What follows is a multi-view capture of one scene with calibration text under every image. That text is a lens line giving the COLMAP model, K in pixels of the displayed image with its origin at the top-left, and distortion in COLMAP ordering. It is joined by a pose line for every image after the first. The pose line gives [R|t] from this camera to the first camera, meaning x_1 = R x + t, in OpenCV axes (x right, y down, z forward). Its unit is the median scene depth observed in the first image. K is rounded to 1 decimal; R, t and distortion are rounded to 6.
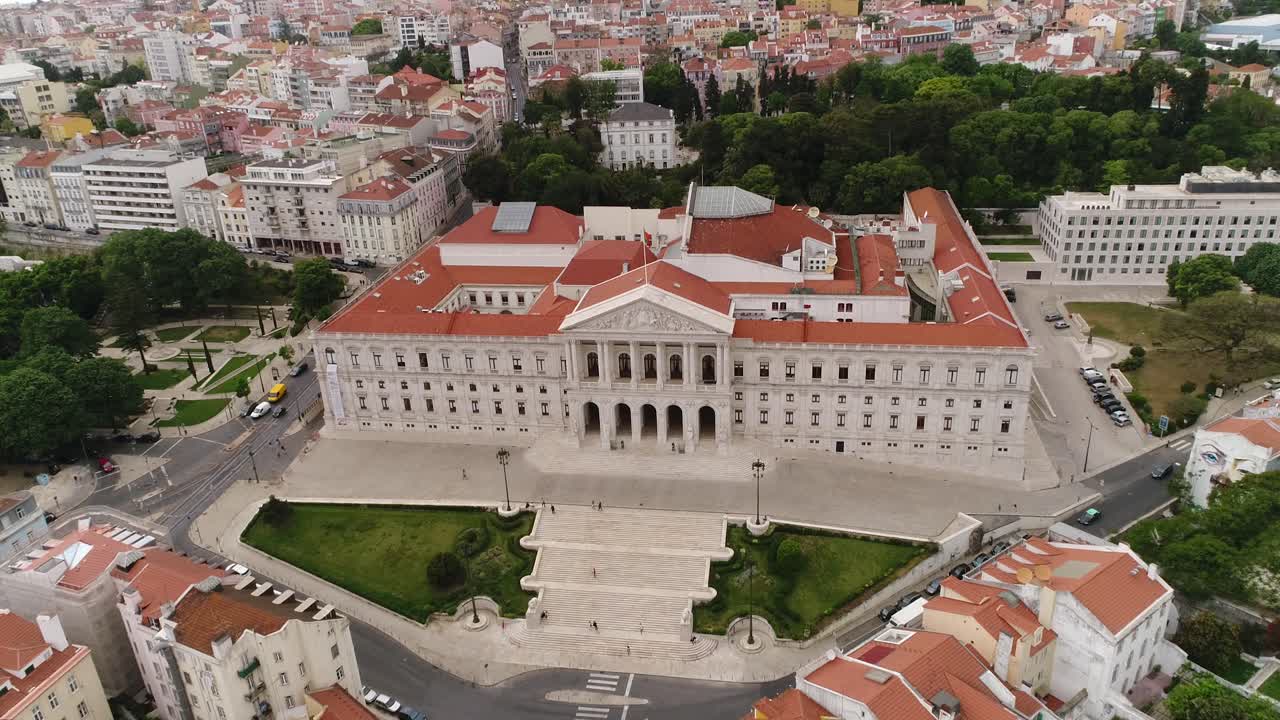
lens RADIAL K [[902.6, 0, 640.0], [0, 902.6, 360.0], [0, 0, 1]] dist [0.001798, -0.005209]
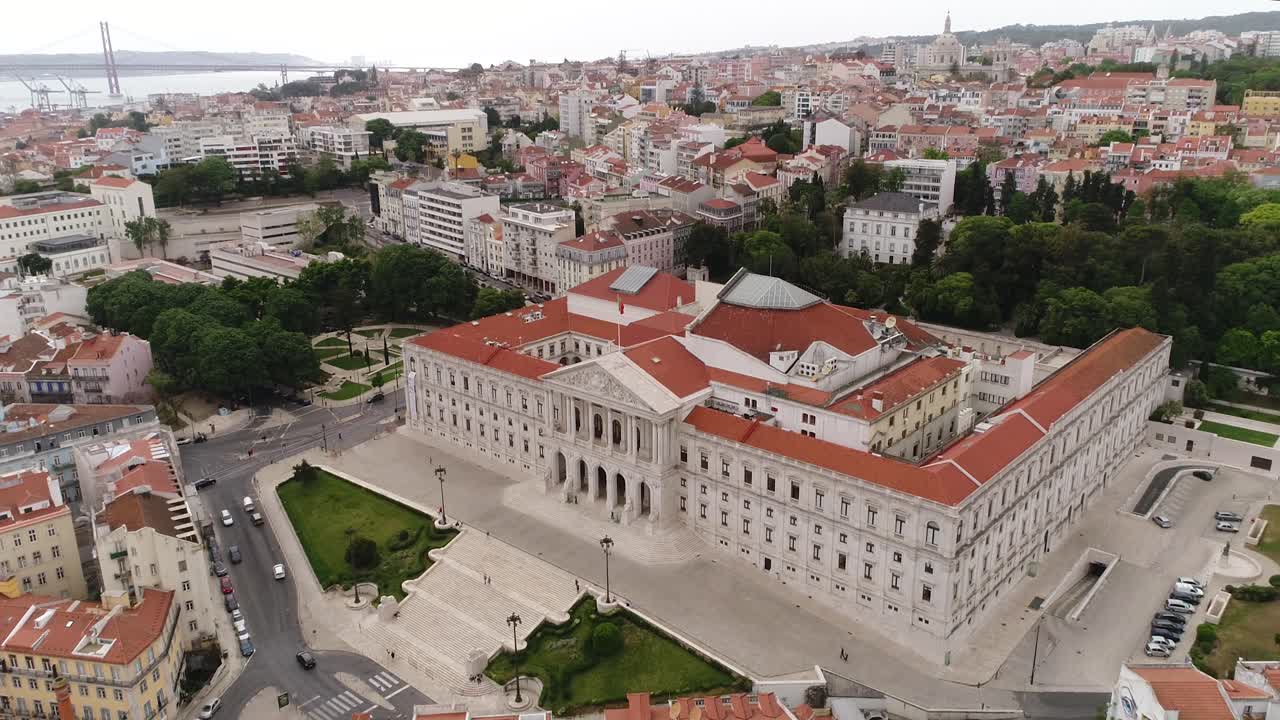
lens RADIAL K [[953.3, 0, 640.0], [0, 953.3, 360.0], [0, 0, 1]] dist [0.000047, -0.000678]
pose [[0.854563, 0.194507, -0.481549, 0.488054], [-0.236169, 0.971343, -0.026765, -0.045242], [0.462543, 0.136599, 0.876010, 0.051723]]
